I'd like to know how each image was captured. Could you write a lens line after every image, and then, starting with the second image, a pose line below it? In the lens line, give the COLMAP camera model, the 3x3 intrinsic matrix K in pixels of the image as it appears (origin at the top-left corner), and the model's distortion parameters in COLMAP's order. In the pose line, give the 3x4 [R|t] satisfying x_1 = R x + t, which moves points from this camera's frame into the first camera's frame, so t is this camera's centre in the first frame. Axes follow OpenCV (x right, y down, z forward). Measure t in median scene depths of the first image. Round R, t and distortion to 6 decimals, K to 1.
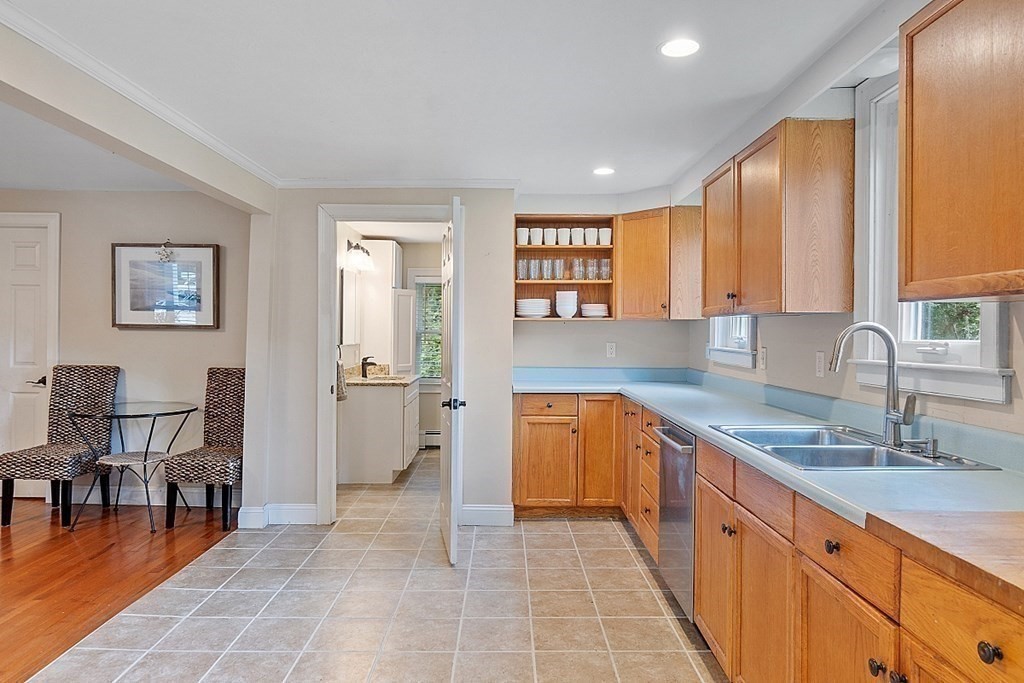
lens RADIAL K [[668.8, 0, 512.0], [0, 668.8, 341.5], [0, 0, 1]] dist [-0.000600, 0.000310]
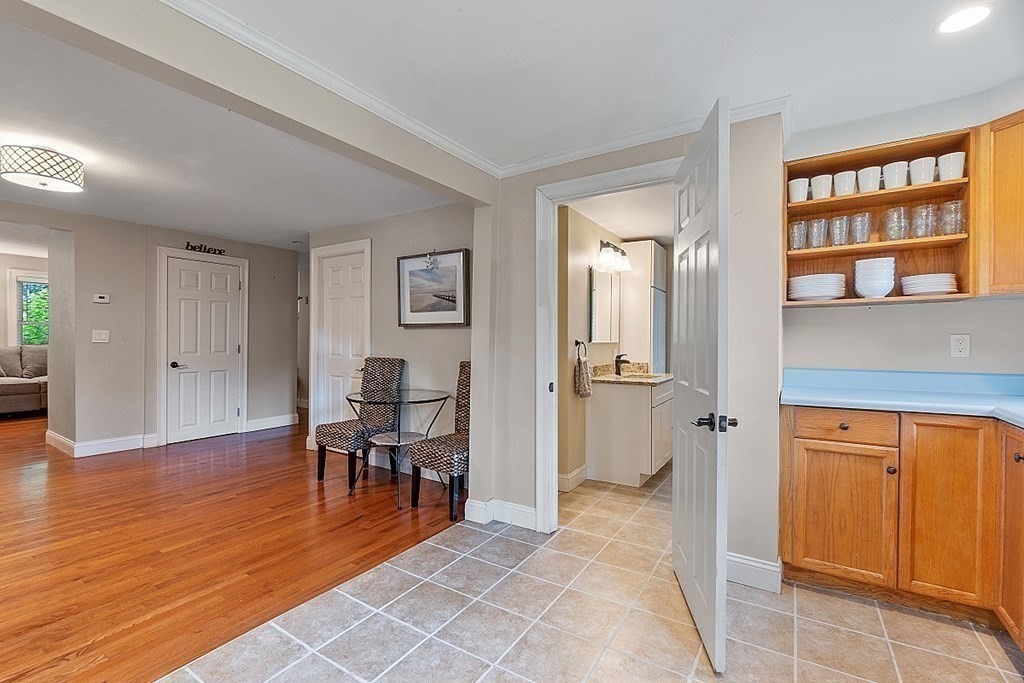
lens RADIAL K [[454.6, 0, 510.6], [0, 454.6, 345.9], [0, 0, 1]] dist [-0.000921, -0.000117]
pose [[0.838628, -0.000802, -0.544704, 0.022953], [-0.003031, 0.999977, -0.006139, 0.018086], [0.544696, 0.006799, 0.838606, 0.418116]]
